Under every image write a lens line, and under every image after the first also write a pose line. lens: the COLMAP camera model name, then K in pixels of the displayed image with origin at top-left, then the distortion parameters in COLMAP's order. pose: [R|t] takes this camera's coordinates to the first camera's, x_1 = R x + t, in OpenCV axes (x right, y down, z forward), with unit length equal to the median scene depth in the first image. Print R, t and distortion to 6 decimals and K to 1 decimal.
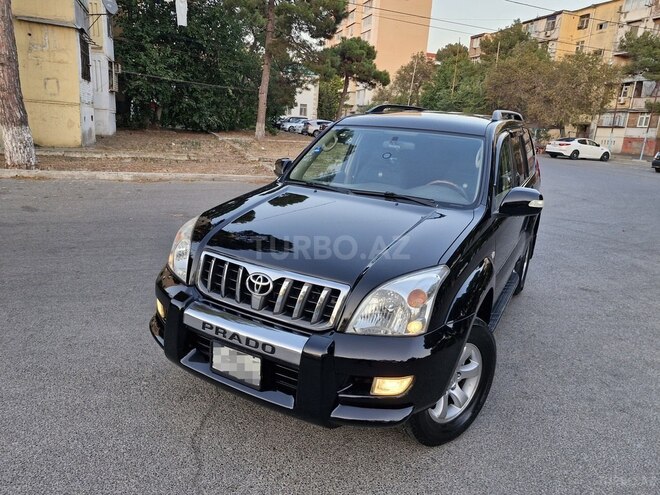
lens RADIAL K [[457.5, 0, 325.1], [0, 457.5, 243.3], [0, 0, 1]] dist [0.052424, -0.048397]
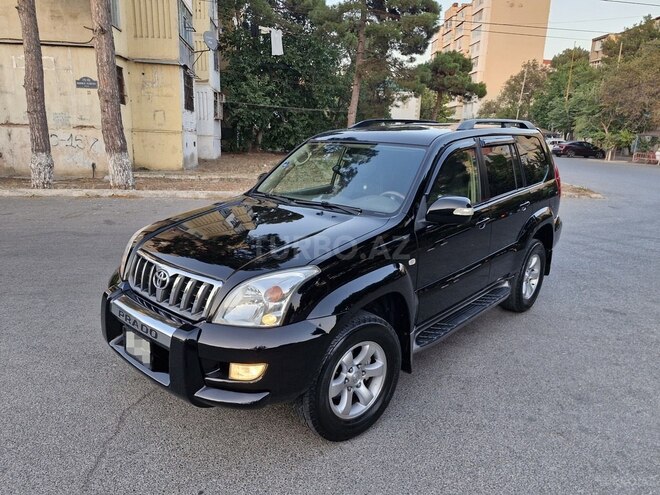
lens RADIAL K [[457.5, 0, 324.1], [0, 457.5, 252.9], [0, 0, 1]] dist [0.052424, -0.048397]
pose [[0.972329, 0.017796, -0.232936, 0.051932], [-0.022338, 0.999608, -0.016875, 0.003387], [0.232545, 0.021611, 0.972346, -0.003148]]
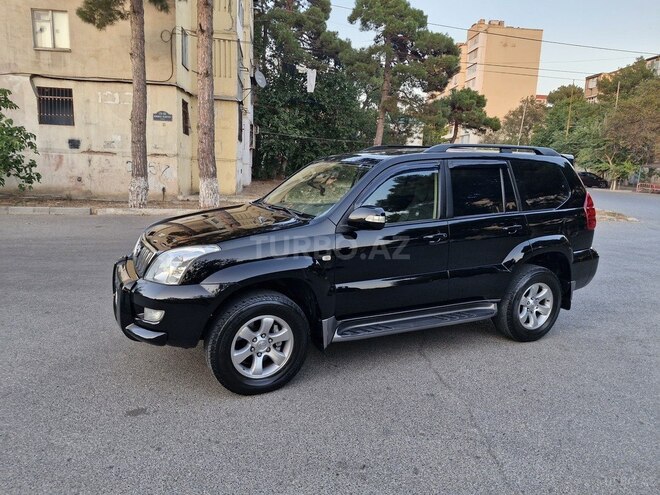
lens RADIAL K [[457.5, 0, 315.0], [0, 457.5, 246.7], [0, 0, 1]] dist [0.052424, -0.048397]
pose [[0.973546, 0.008224, -0.228344, -0.030739], [-0.029526, 0.995501, -0.090029, 0.023227], [0.226577, 0.094389, 0.969409, -0.082627]]
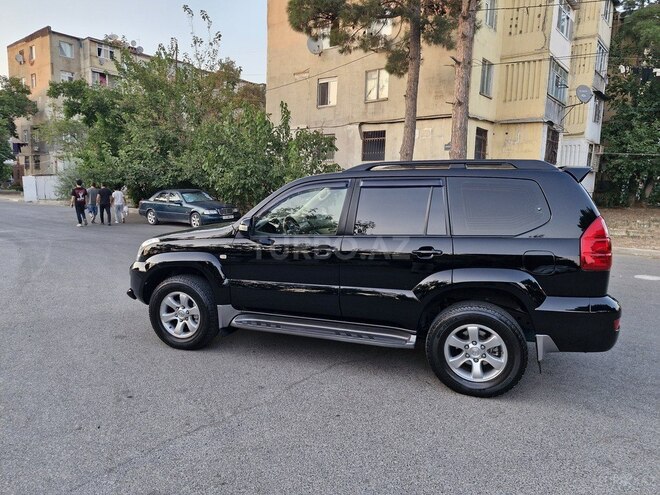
lens RADIAL K [[457.5, 0, 324.2], [0, 457.5, 248.8], [0, 0, 1]] dist [0.052424, -0.048397]
pose [[0.522534, 0.064830, -0.850150, 0.125474], [-0.201336, 0.978288, -0.049147, 0.010758], [0.828506, 0.196847, 0.524241, -0.001188]]
